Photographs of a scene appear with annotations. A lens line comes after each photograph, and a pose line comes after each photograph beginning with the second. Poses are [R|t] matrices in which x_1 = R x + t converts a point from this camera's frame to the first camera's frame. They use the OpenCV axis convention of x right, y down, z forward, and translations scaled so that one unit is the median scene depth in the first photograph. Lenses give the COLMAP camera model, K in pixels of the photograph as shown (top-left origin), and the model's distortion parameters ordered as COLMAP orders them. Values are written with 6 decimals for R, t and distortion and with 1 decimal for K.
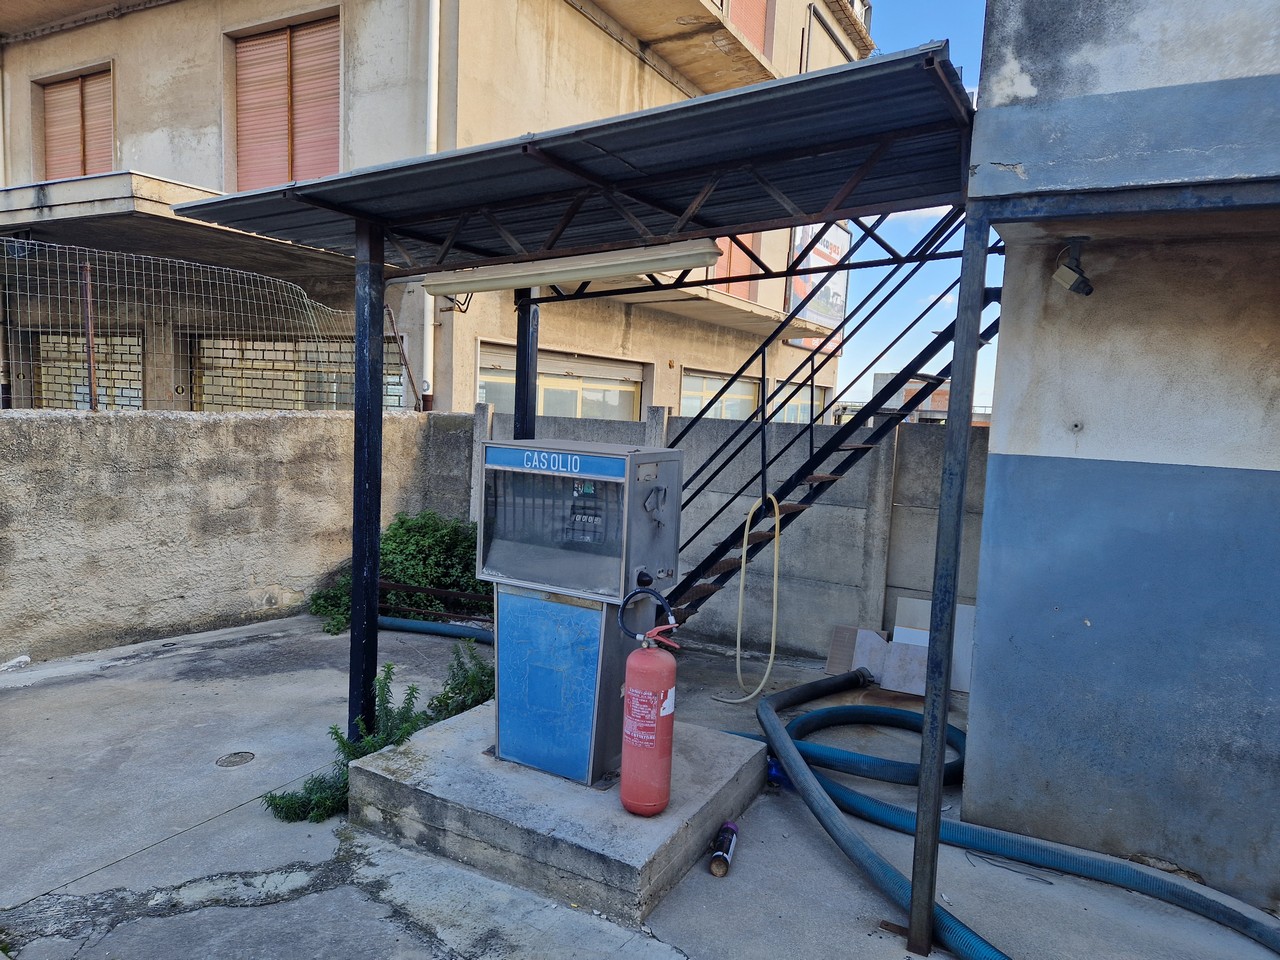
lens RADIAL K [[847.6, 0, 640.0], [0, 847.6, 480.0], [0, 0, 1]] dist [0.085048, -0.073193]
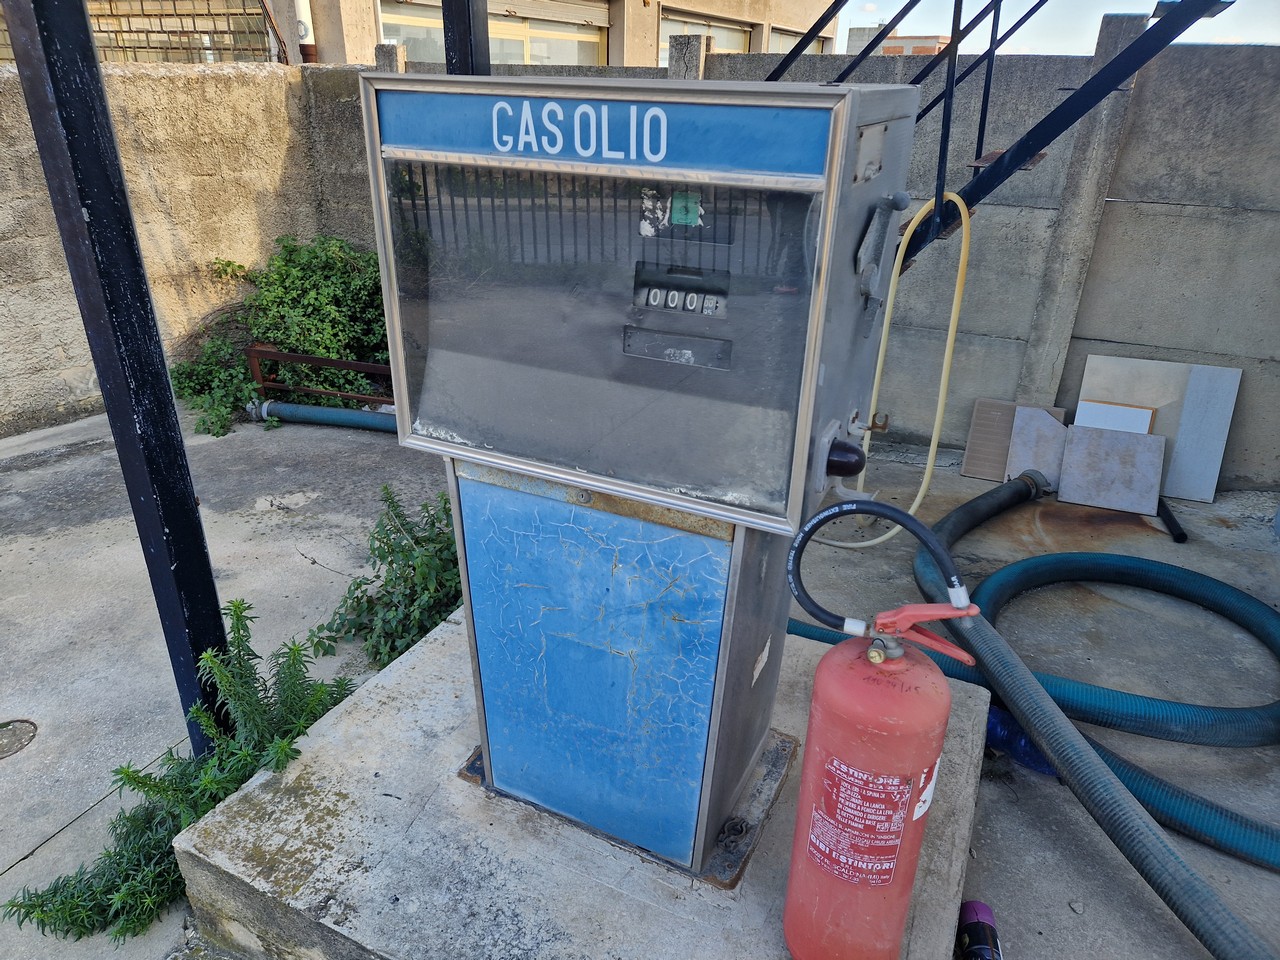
lens RADIAL K [[853.7, 0, 637.9], [0, 853.7, 481.8], [0, 0, 1]] dist [0.083710, -0.077330]
pose [[0.997819, -0.049547, 0.043616, -0.087346], [0.031699, 0.939249, 0.341768, -0.006266], [-0.057899, -0.339640, 0.938772, 0.541368]]
